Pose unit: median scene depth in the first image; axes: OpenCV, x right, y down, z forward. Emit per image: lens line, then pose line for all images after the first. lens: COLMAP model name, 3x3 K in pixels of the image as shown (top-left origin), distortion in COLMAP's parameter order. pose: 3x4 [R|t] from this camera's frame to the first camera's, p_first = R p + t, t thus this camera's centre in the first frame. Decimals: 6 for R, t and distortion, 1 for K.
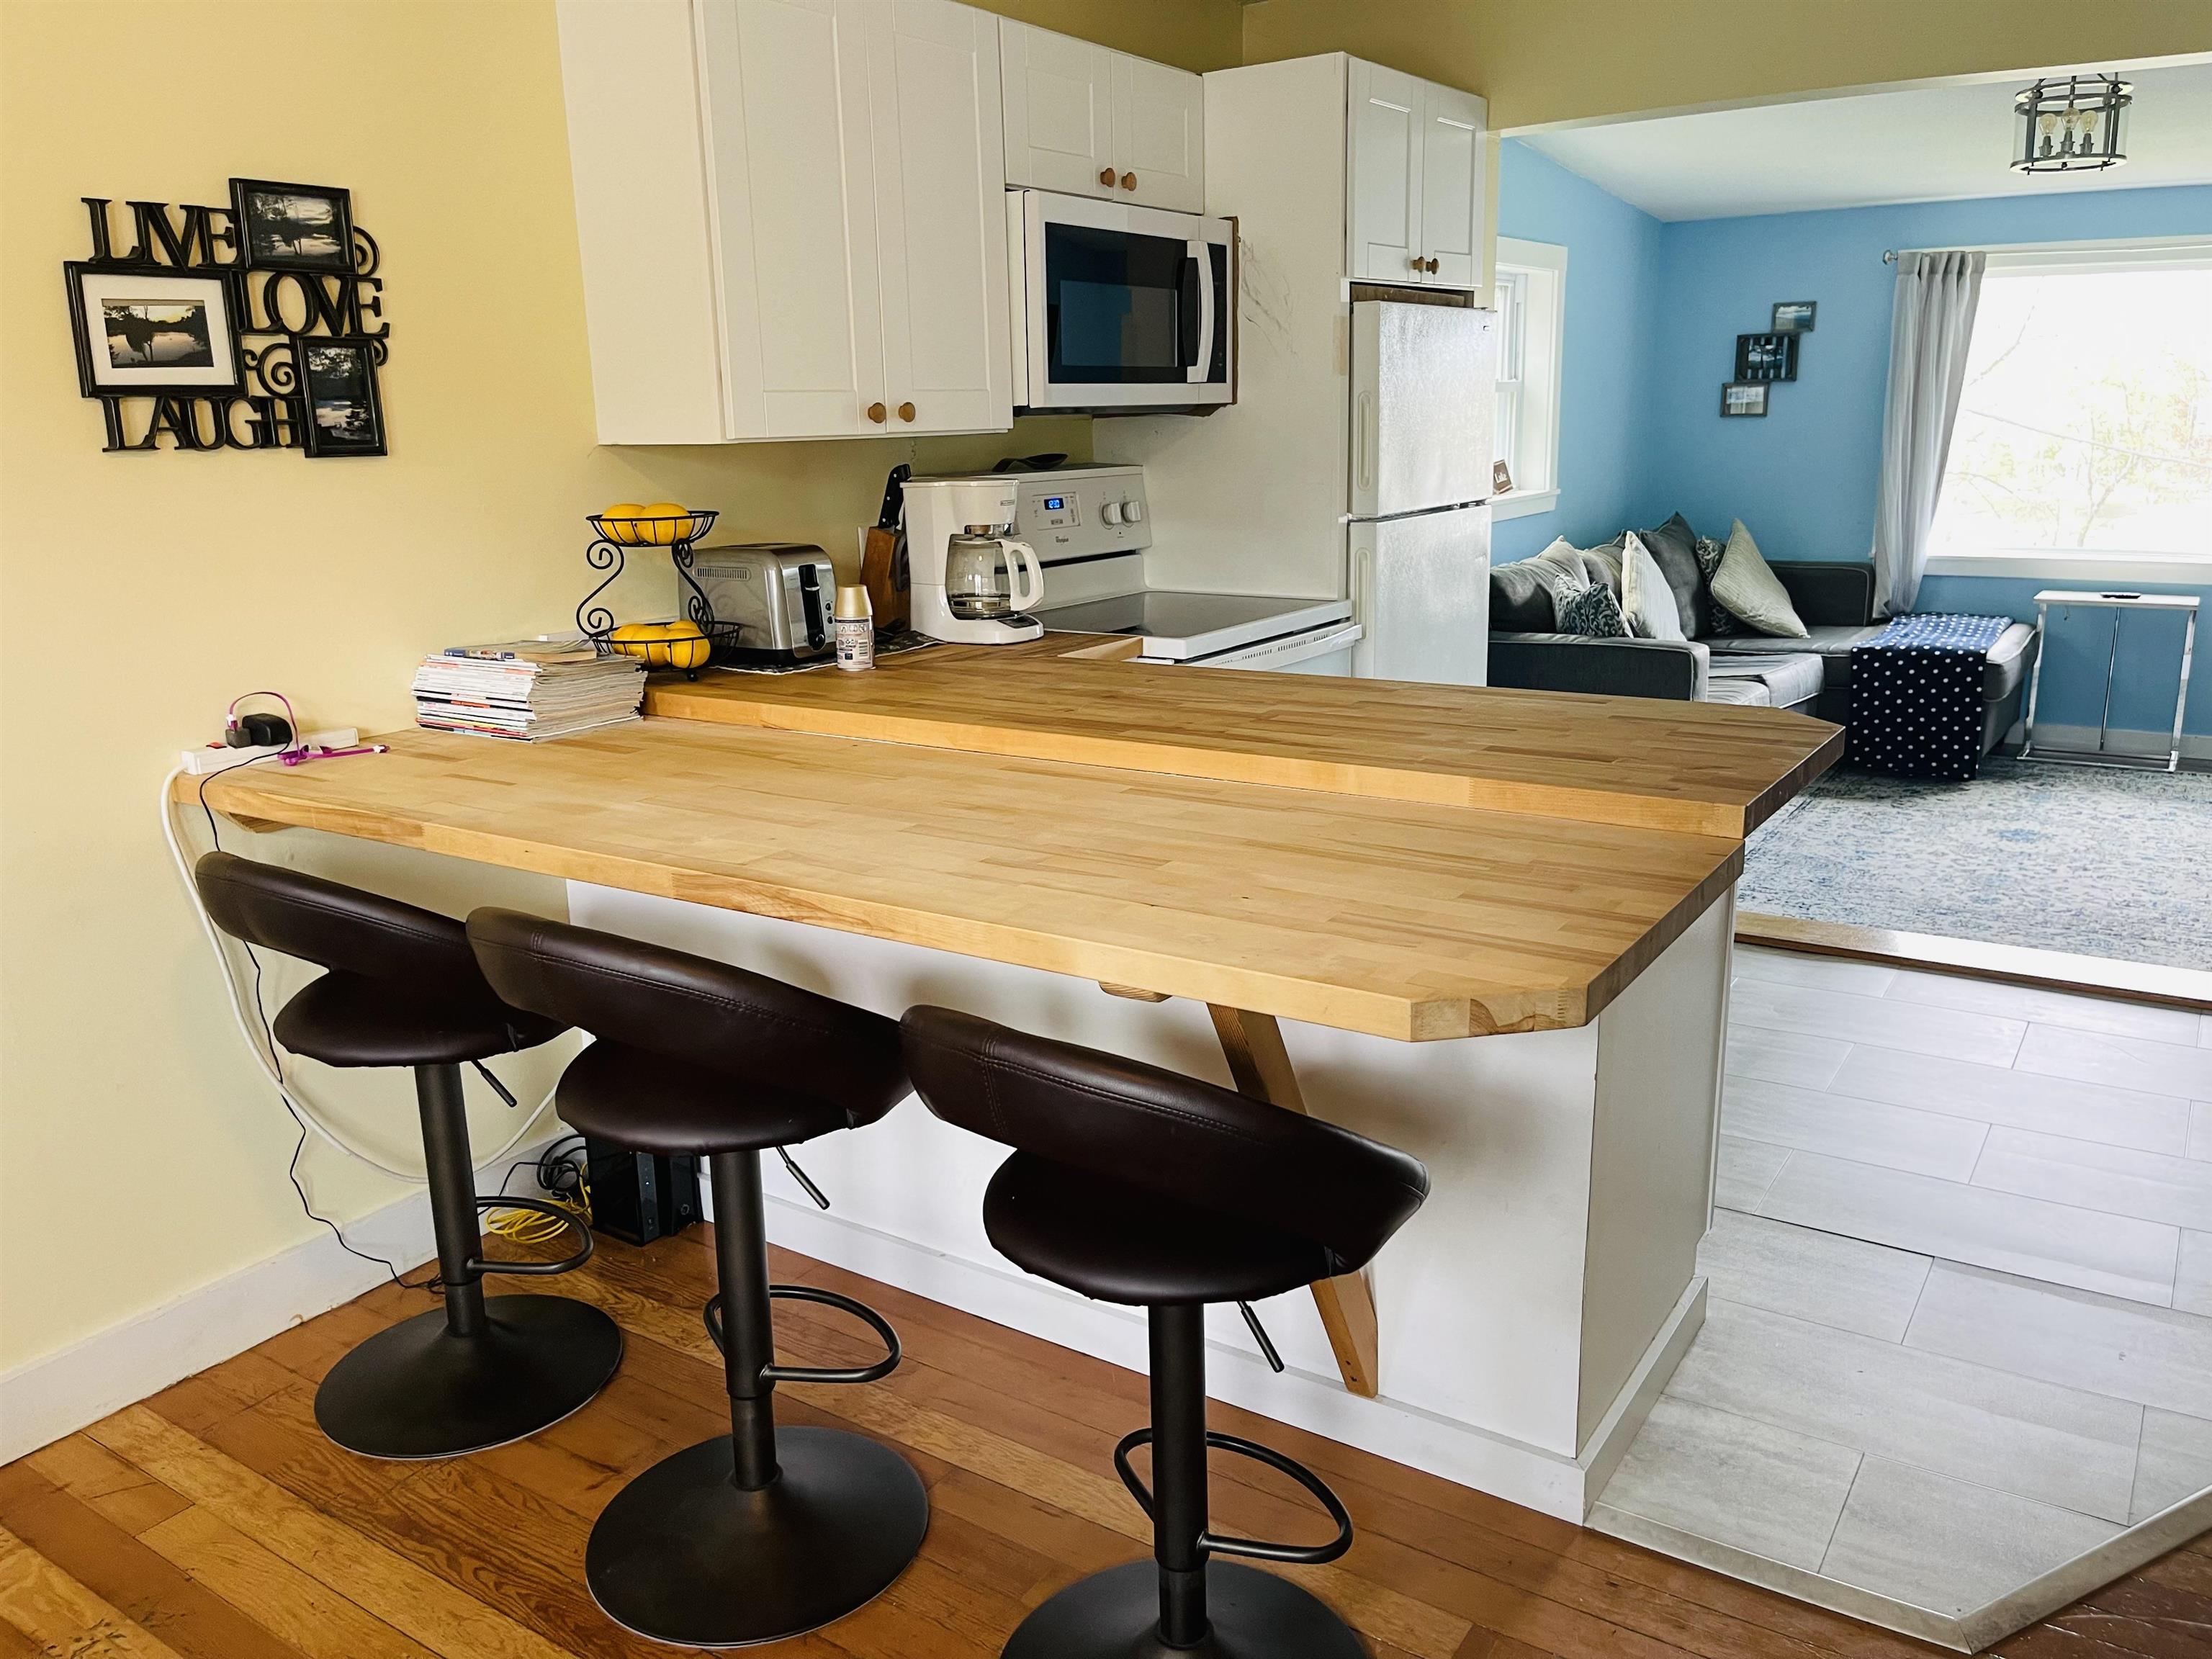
lens RADIAL K [[1694.9, 0, 1102.9], [0, 1694.9, 842.0], [0, 0, 1]] dist [0.068223, -0.097835]
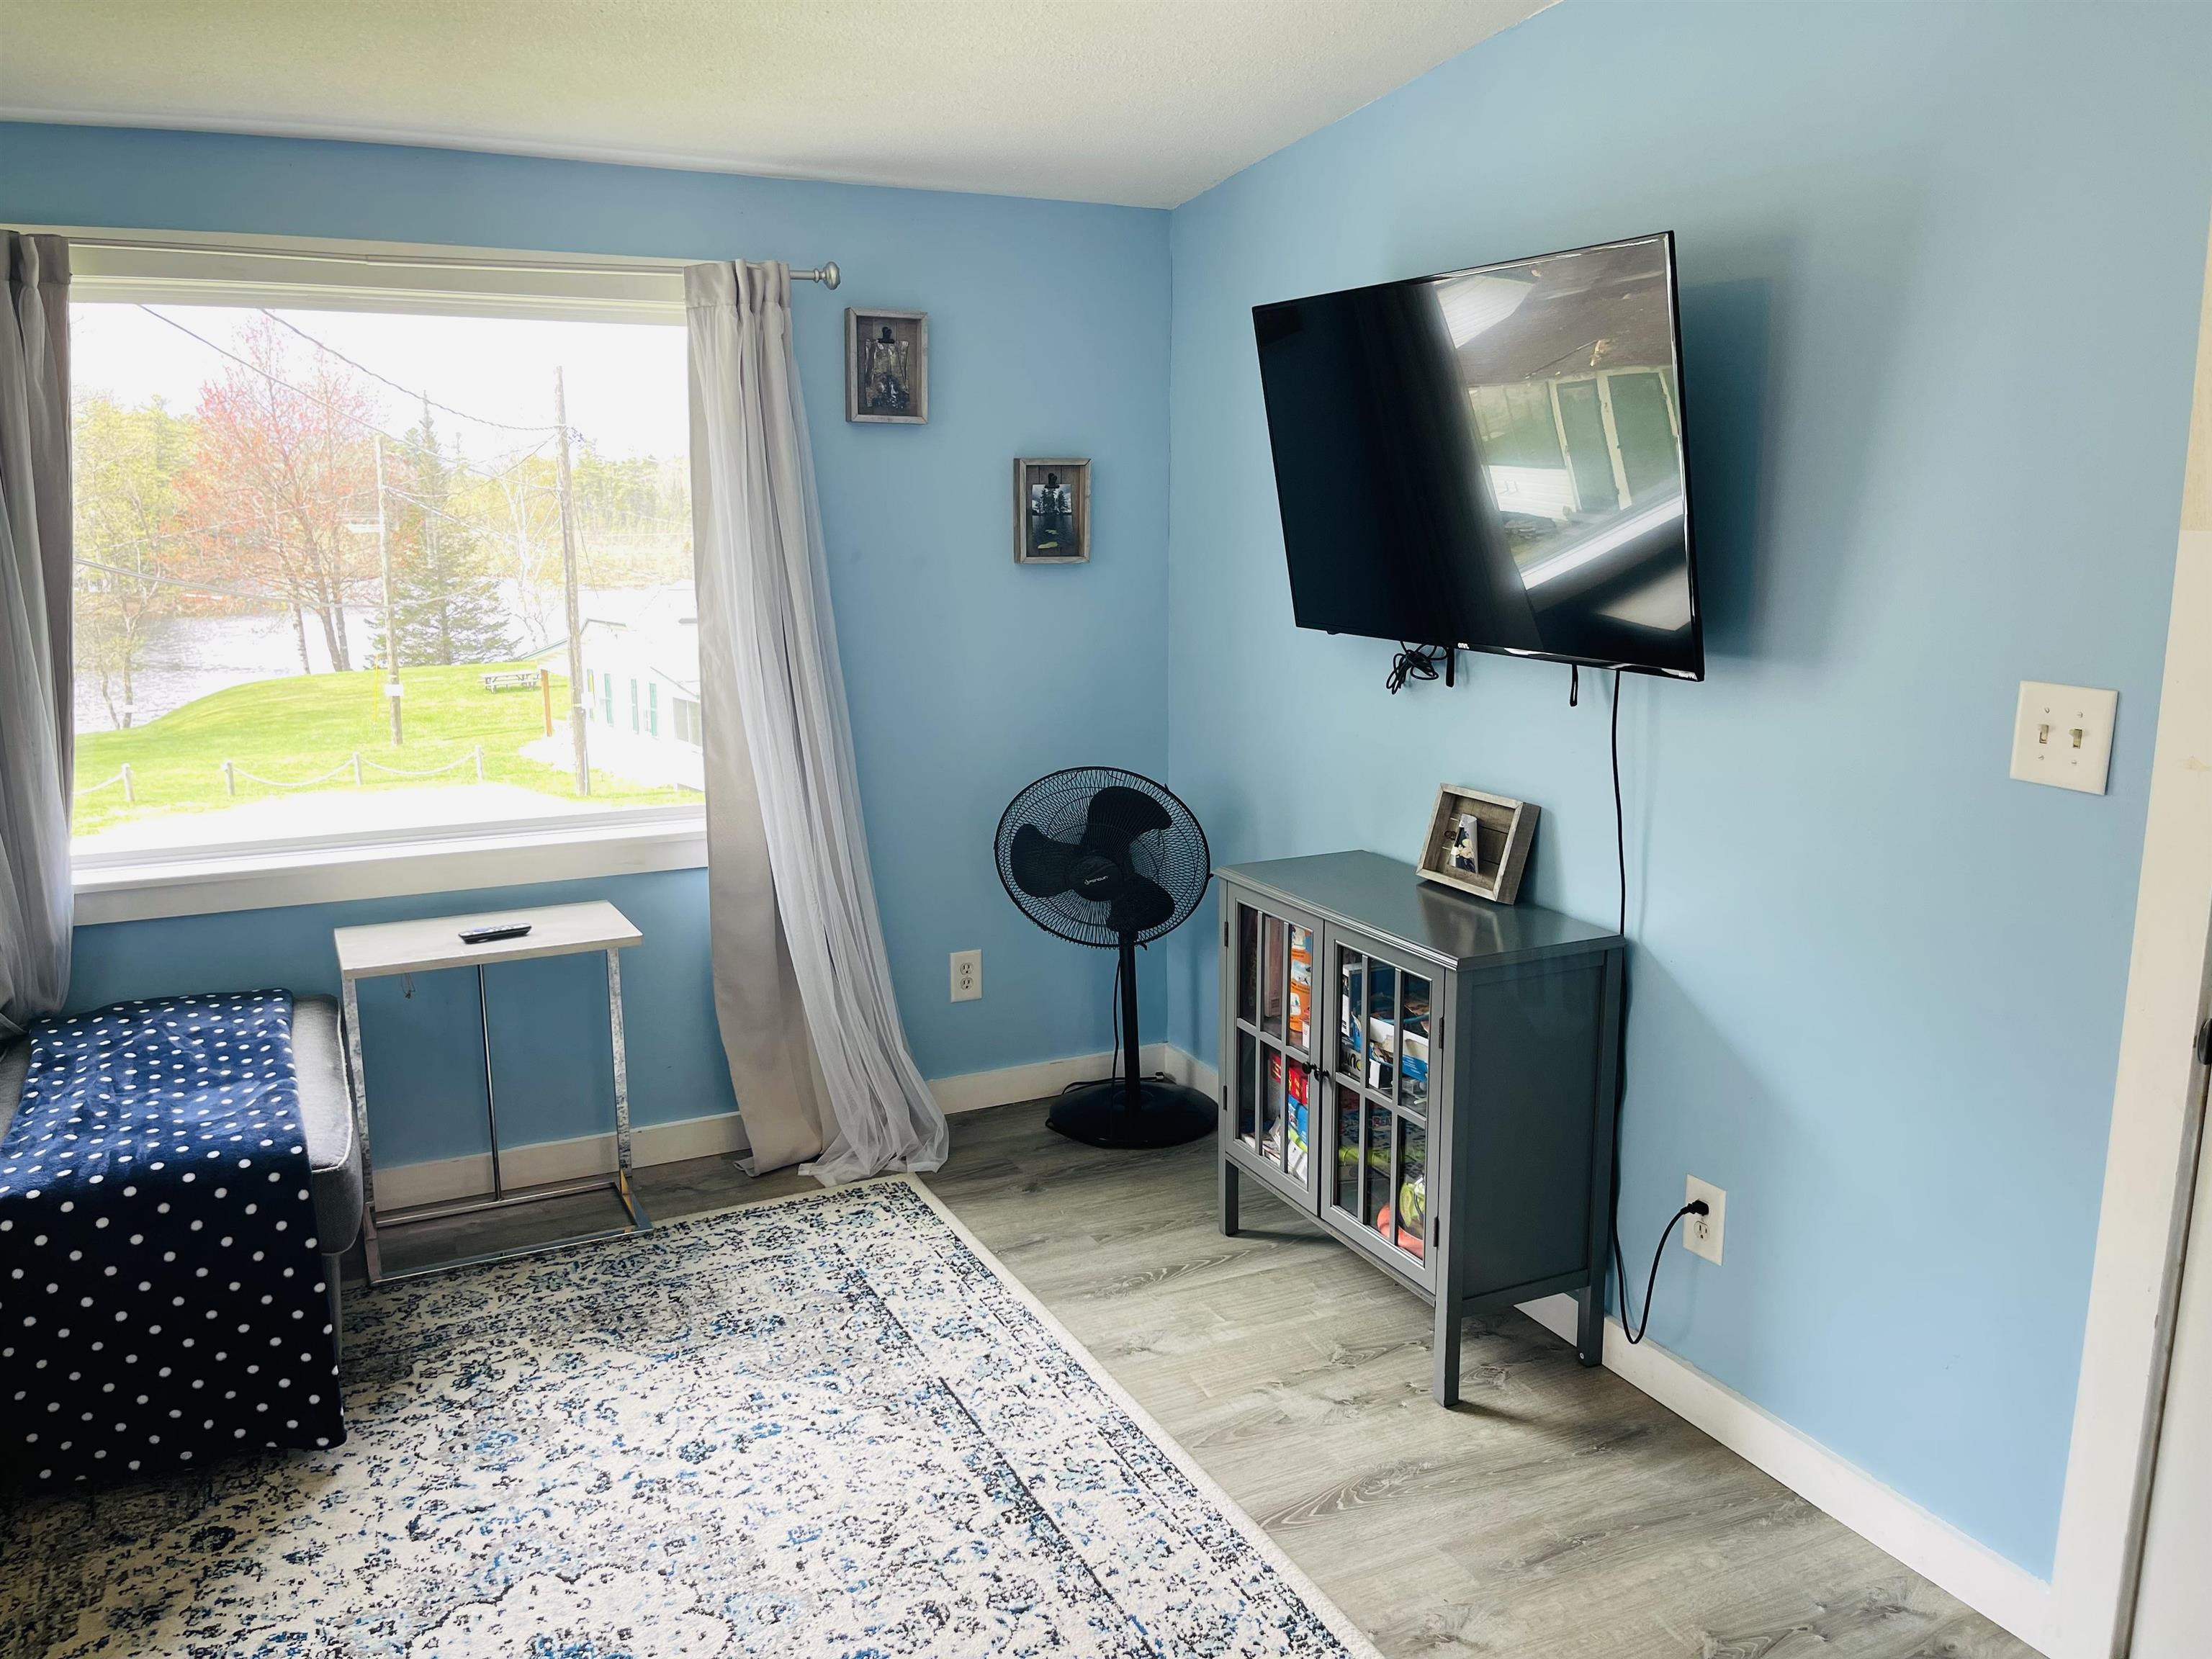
lens RADIAL K [[1679.0, 0, 1082.7], [0, 1679.0, 818.9], [0, 0, 1]] dist [0.056182, -0.094773]
pose [[0.510845, -0.142848, 0.847721, 0.461529], [0.203081, 0.978241, 0.042462, -0.289973], [-0.835341, 0.150464, 0.528739, 1.033673]]
